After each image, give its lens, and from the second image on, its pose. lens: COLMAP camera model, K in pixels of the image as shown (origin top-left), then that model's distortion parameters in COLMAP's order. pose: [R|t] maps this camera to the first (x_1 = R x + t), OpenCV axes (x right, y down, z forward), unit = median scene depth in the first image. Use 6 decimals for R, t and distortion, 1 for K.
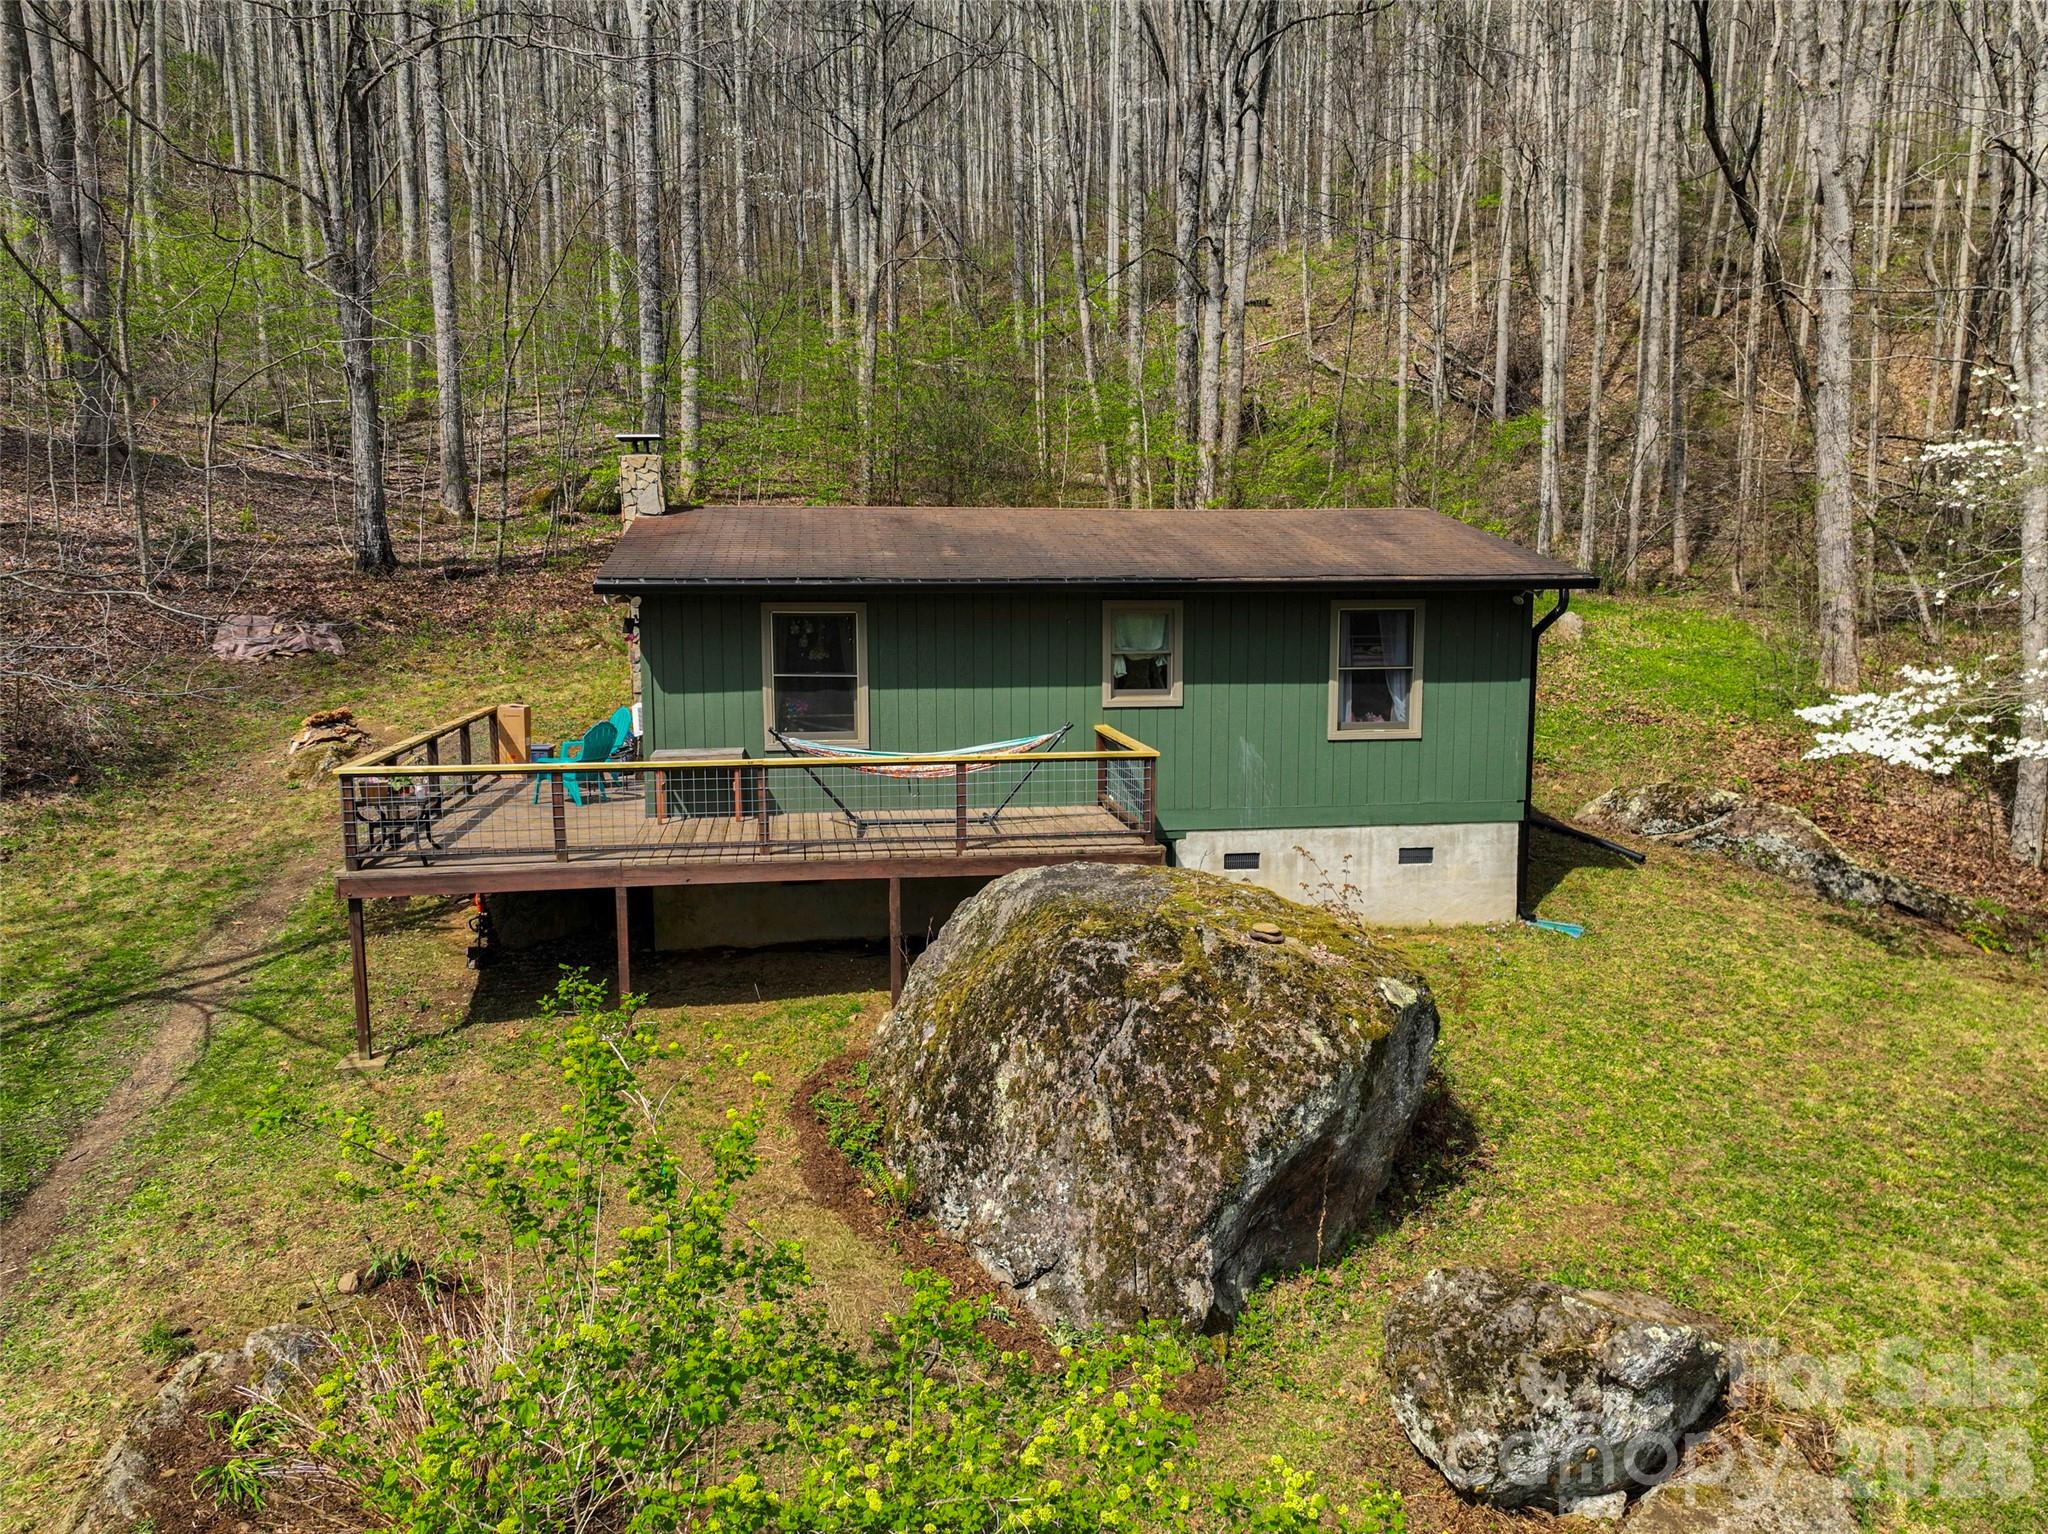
lens RADIAL K [[1430.0, 0, 1024.0], [0, 1430.0, 767.0], [0, 0, 1]] dist [0.005790, 0.002702]
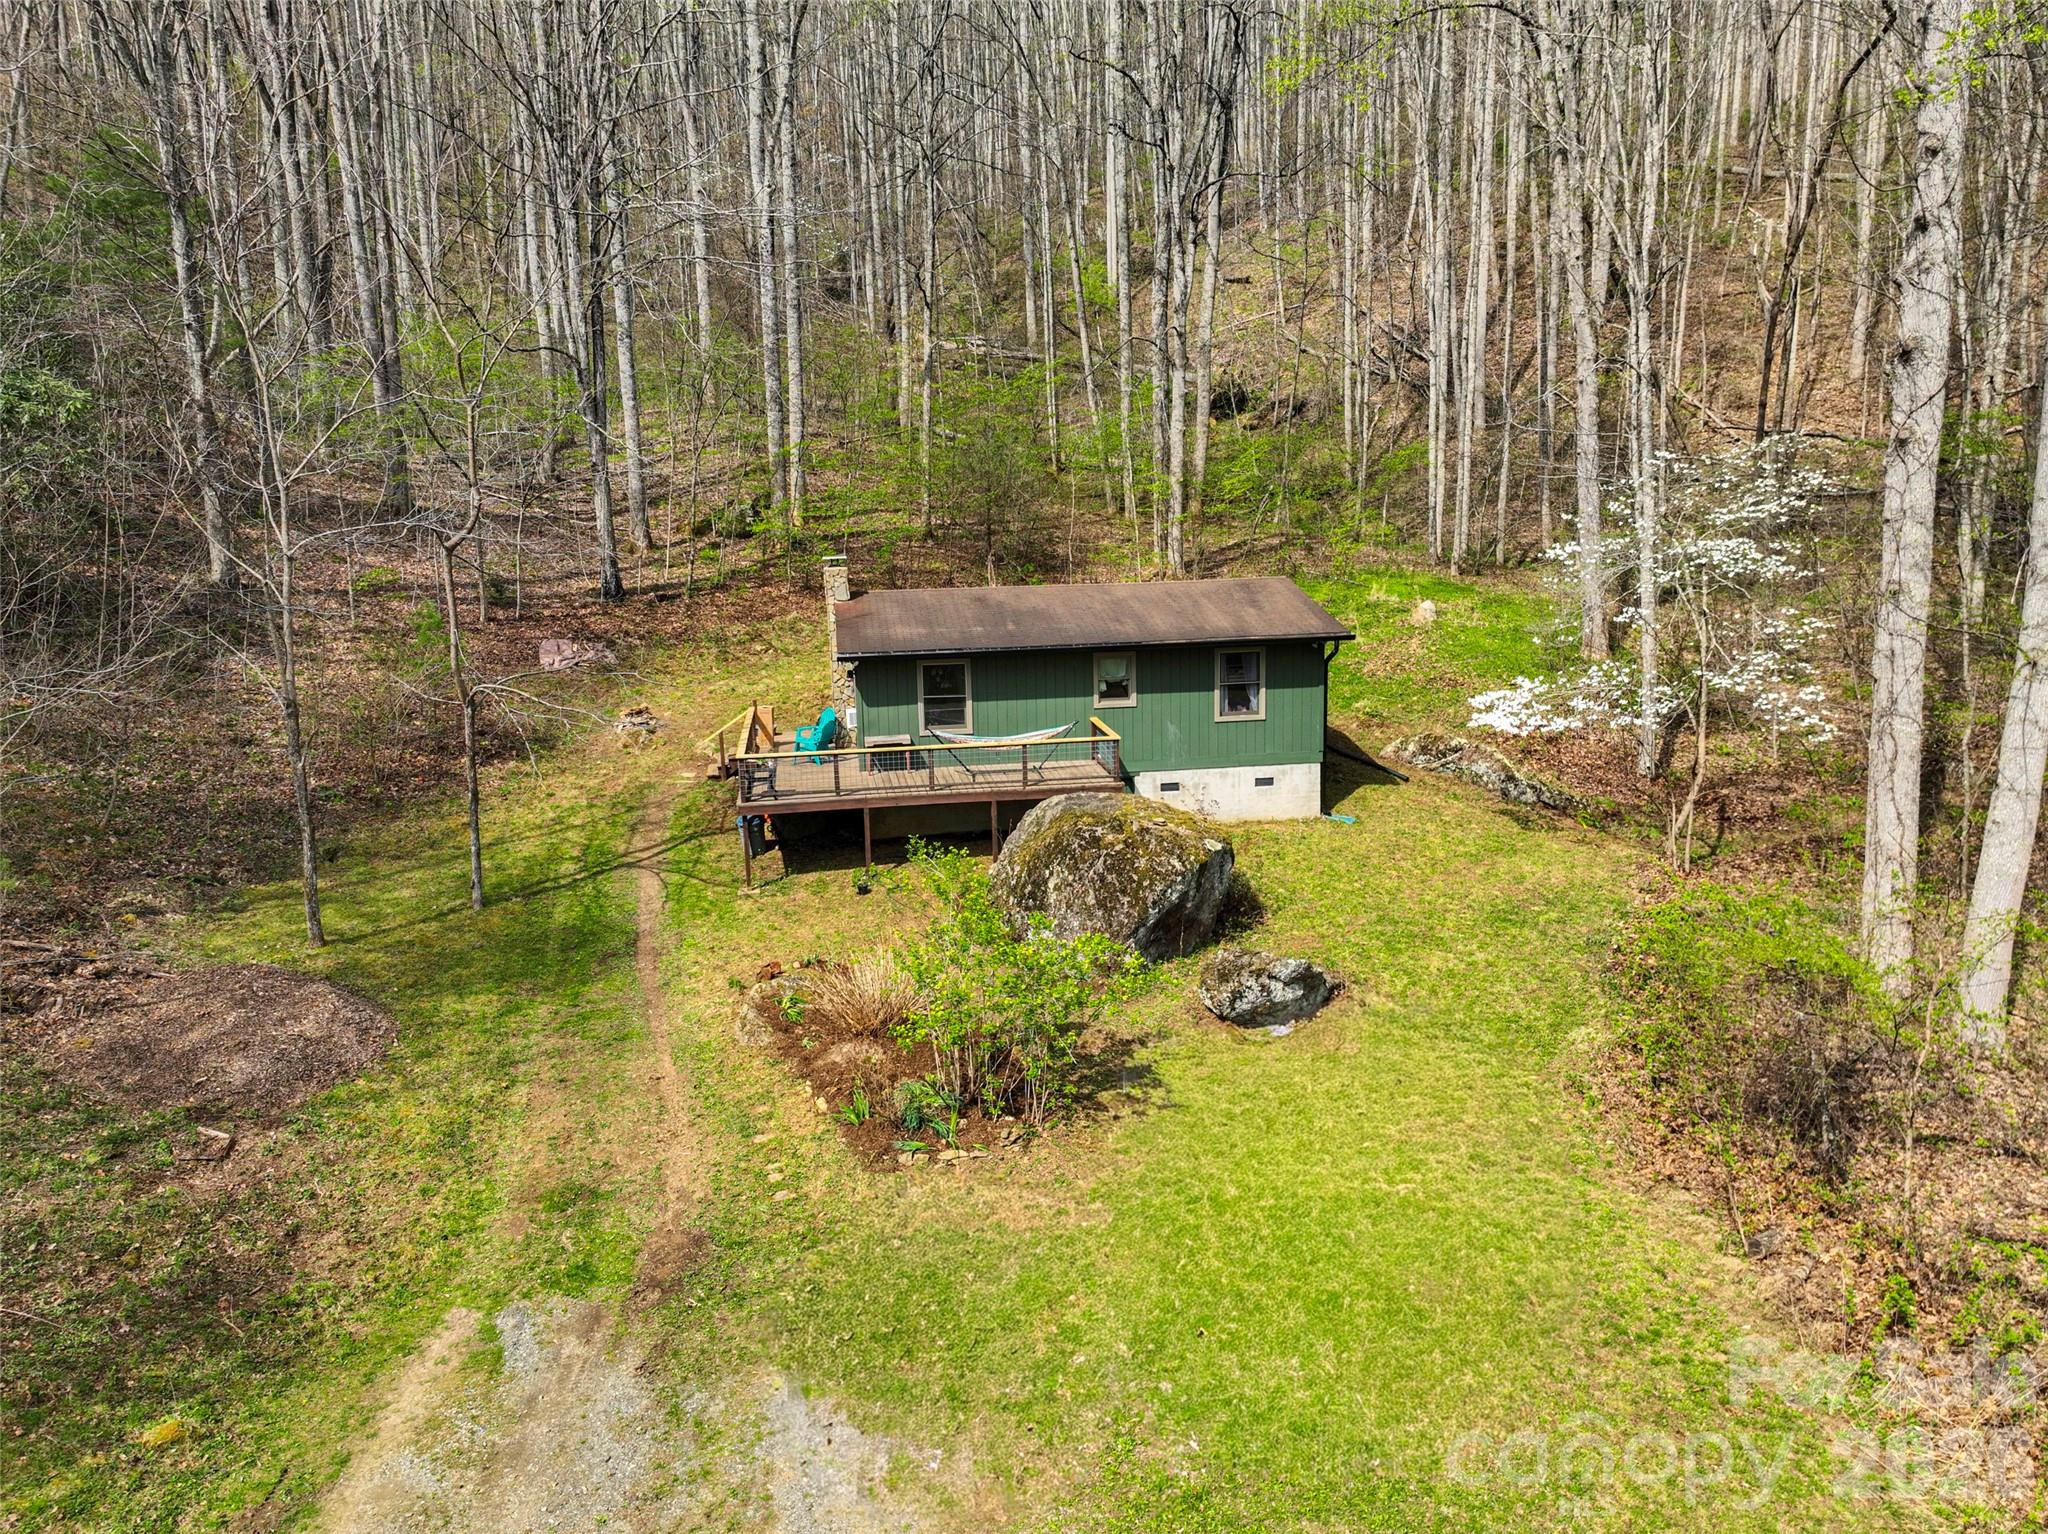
lens RADIAL K [[1430.0, 0, 1024.0], [0, 1430.0, 767.0], [0, 0, 1]] dist [0.005790, 0.002702]
pose [[0.999735, -0.020350, -0.010793, -0.019830], [0.020993, 0.997775, 0.063274, -0.087541], [0.009482, -0.063484, 0.997938, -0.918885]]
